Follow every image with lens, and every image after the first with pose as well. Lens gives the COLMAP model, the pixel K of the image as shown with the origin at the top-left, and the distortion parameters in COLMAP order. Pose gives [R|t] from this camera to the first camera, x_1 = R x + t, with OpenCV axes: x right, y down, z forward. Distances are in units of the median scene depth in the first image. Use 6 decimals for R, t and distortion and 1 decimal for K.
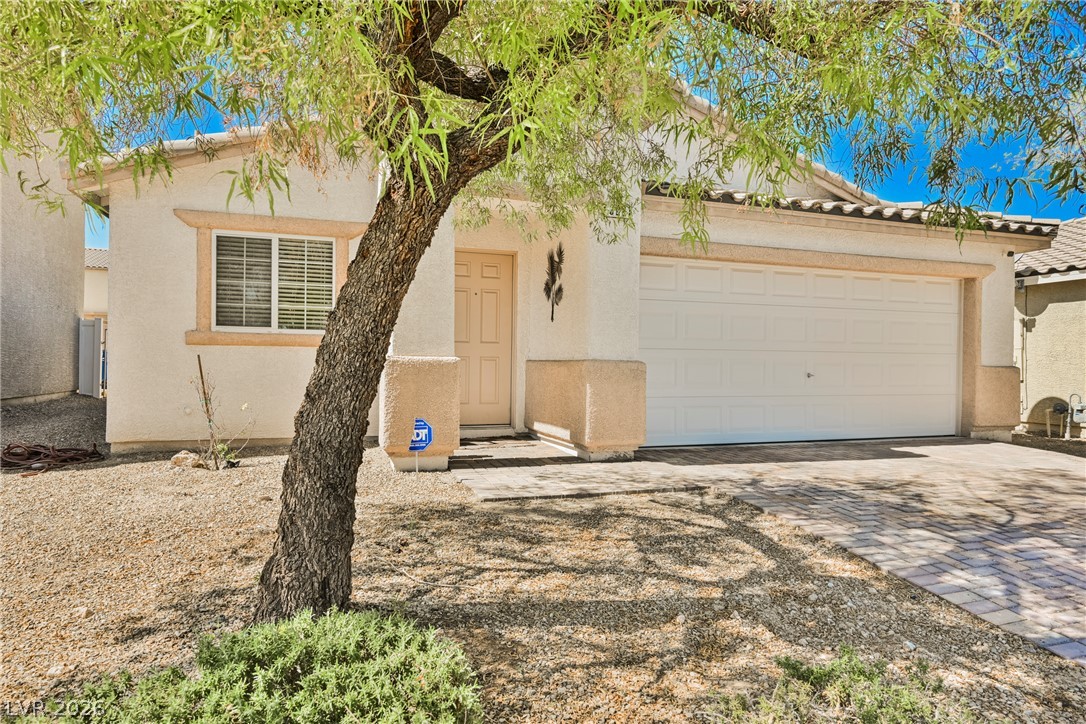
lens RADIAL K [[666.3, 0, 543.0], [0, 666.3, 362.0], [0, 0, 1]] dist [-0.003616, -0.001522]
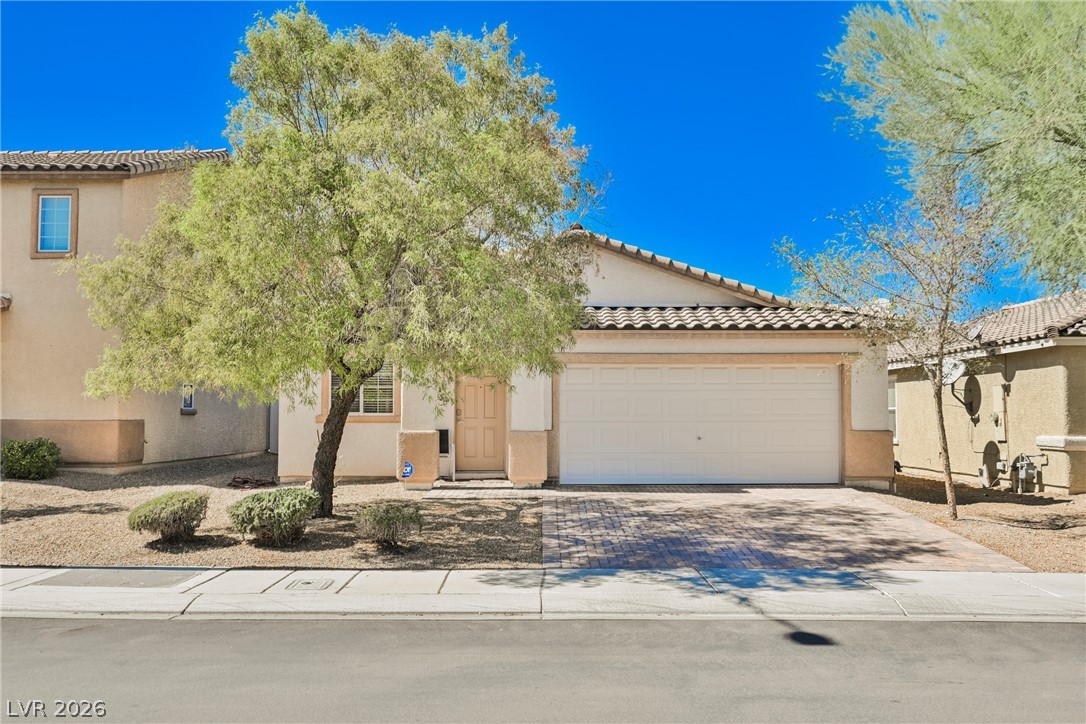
lens RADIAL K [[946.5, 0, 543.0], [0, 946.5, 362.0], [0, 0, 1]] dist [0.003336, -0.000441]
pose [[0.943733, -0.029772, -0.329365, 0.926360], [0.011912, 0.998353, -0.056112, -0.040921], [0.330494, 0.049031, 0.942534, -1.269618]]
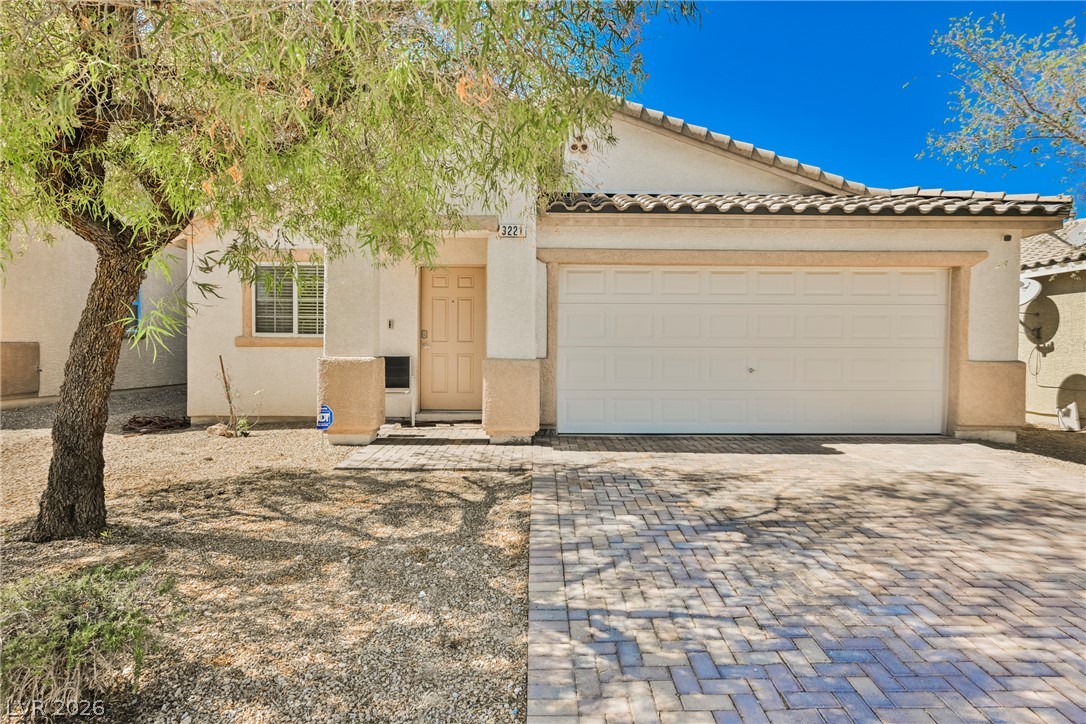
lens RADIAL K [[626.7, 0, 542.1], [0, 626.7, 357.0], [0, 0, 1]] dist [-0.002950, 0.000096]
pose [[0.947129, -0.000886, -0.320853, 0.494172], [0.005750, 0.999882, 0.014215, -0.020139], [0.320803, -0.015308, 0.947022, -0.027253]]
